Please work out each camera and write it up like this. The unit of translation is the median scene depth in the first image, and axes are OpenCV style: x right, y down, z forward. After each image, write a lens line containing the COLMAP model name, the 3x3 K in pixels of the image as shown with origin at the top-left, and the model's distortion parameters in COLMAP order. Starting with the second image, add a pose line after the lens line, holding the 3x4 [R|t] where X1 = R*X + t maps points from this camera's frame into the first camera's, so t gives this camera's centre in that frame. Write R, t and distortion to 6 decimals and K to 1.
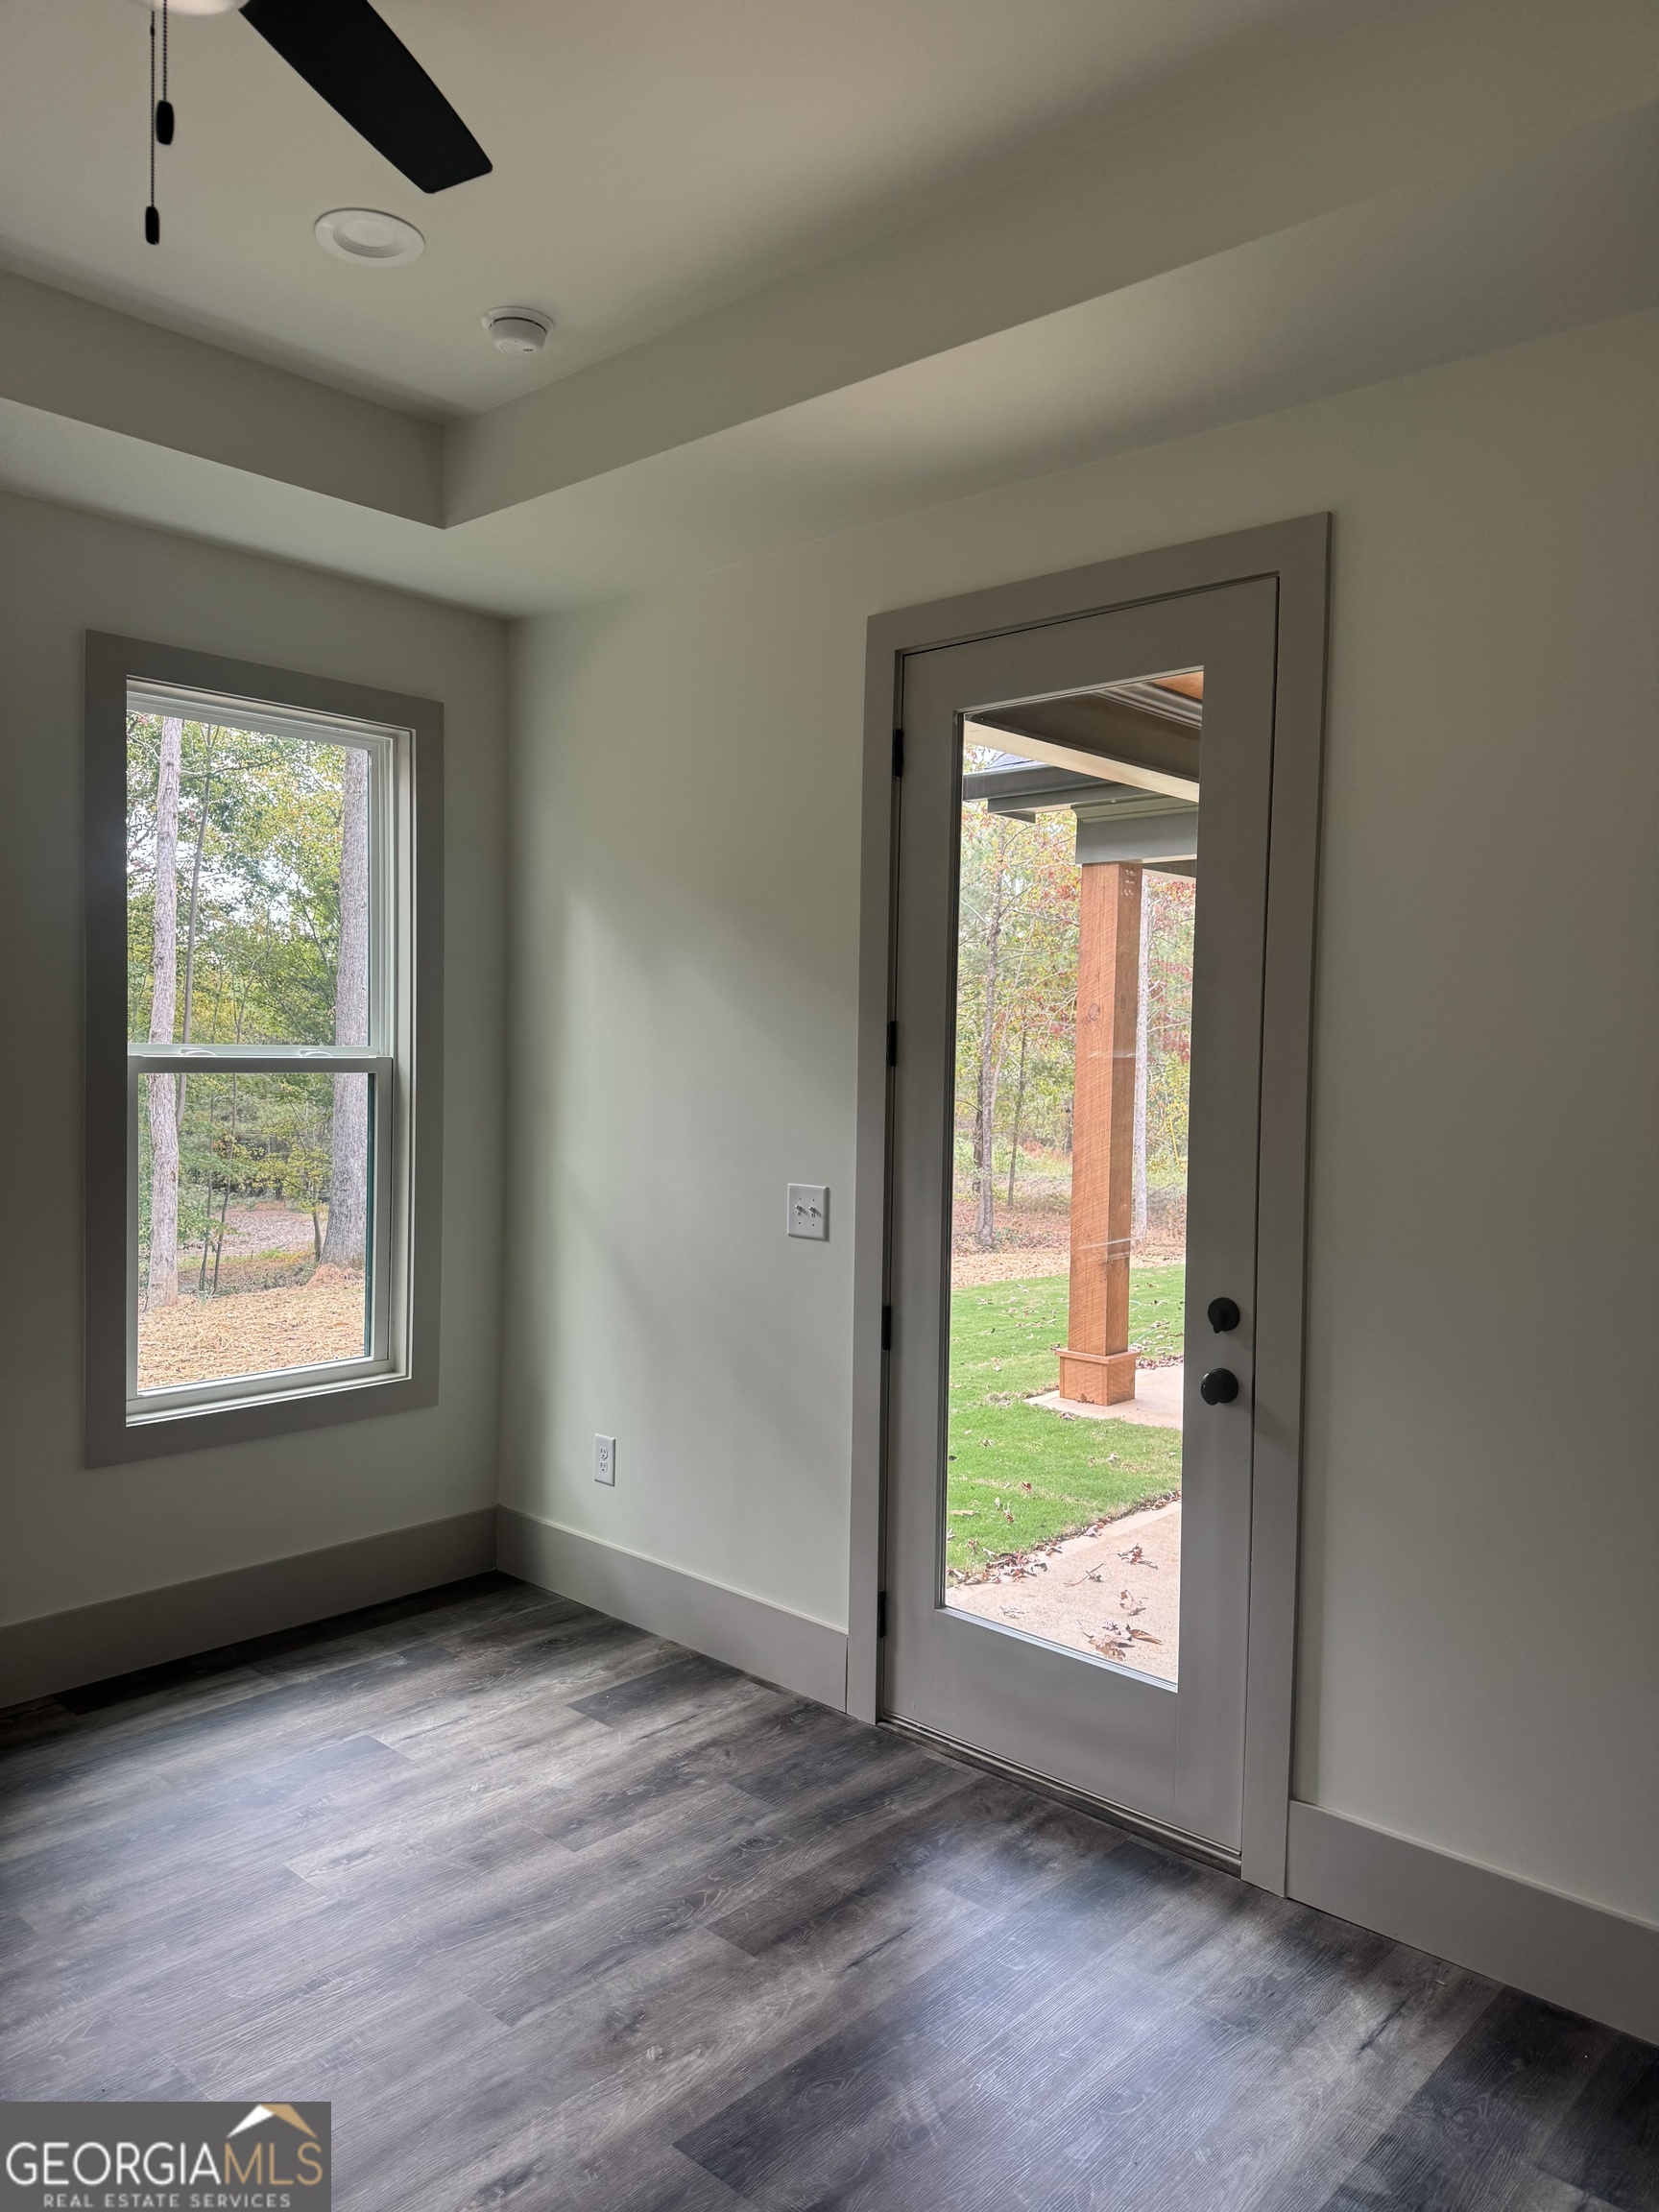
lens RADIAL K [[1578.5, 0, 836.0], [0, 1578.5, 1102.5], [0, 0, 1]] dist [0.005701, -0.002378]
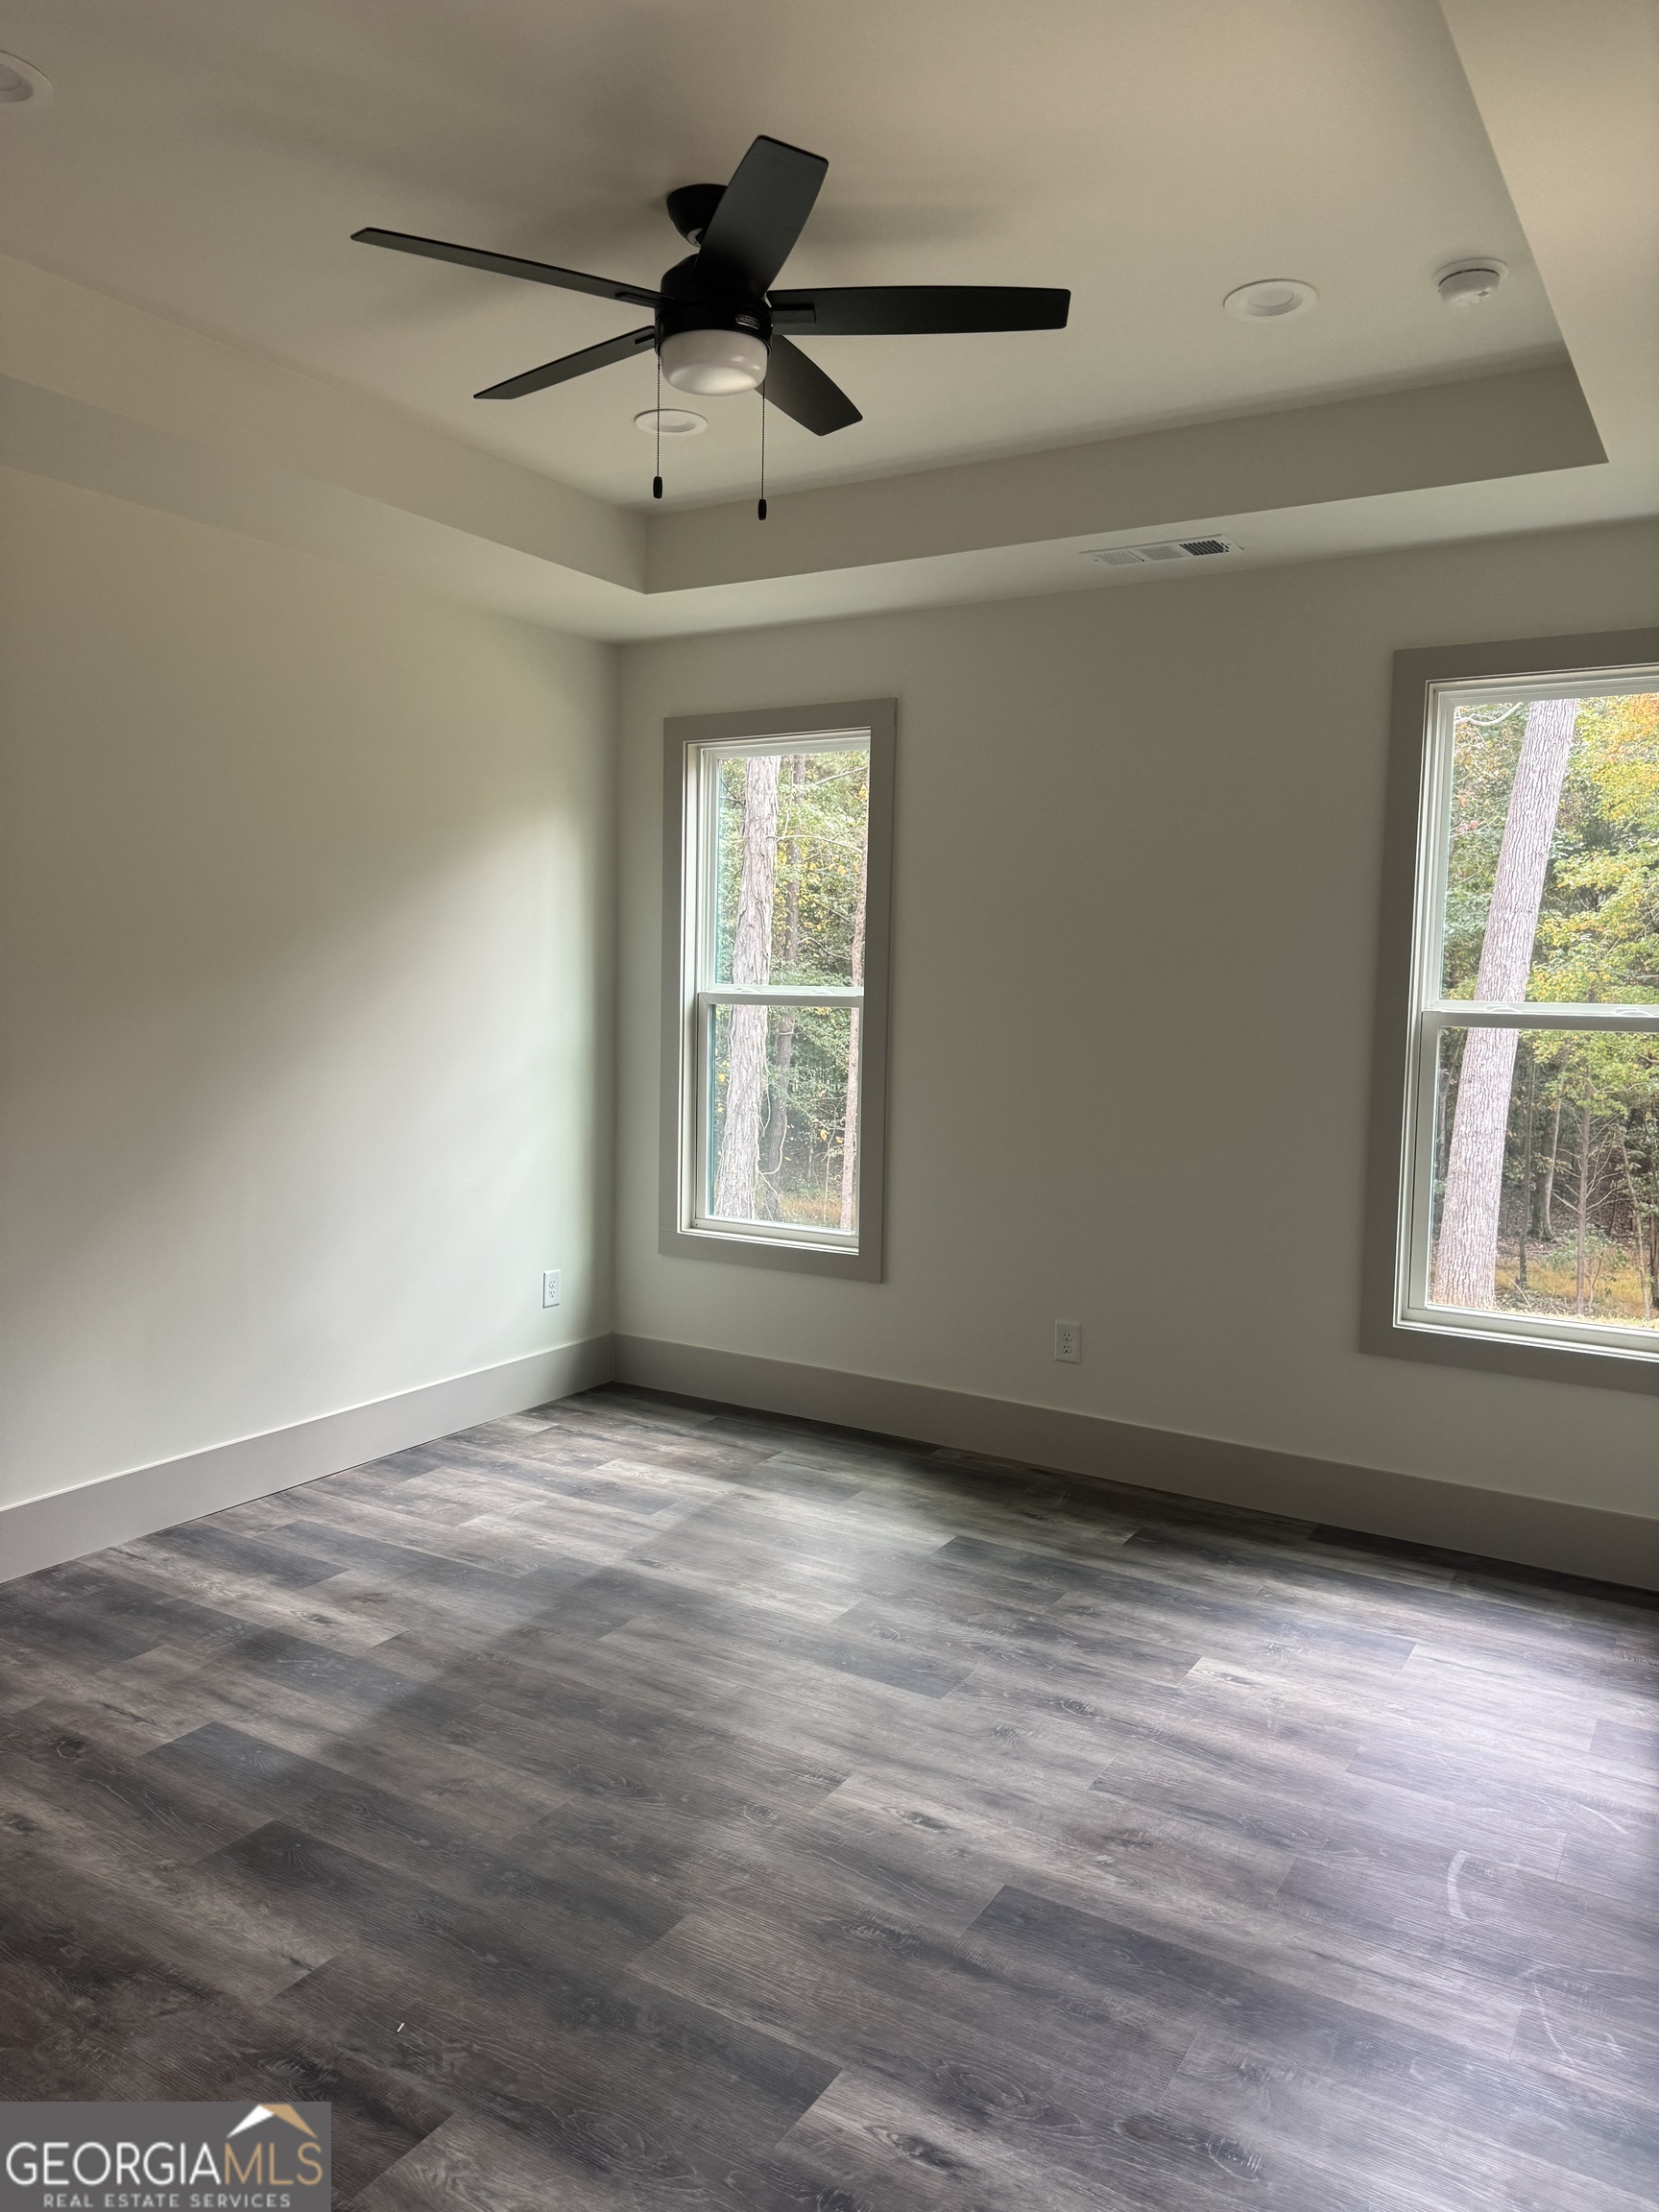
lens RADIAL K [[1578.5, 0, 837.3], [0, 1578.5, 1106.7], [0, 0, 1]] dist [0.005701, -0.002378]
pose [[0.195607, 0.070200, -0.978167, 0.737923], [-0.059390, 0.996452, 0.059636, -0.003875], [0.978882, 0.046428, 0.199082, 0.434145]]
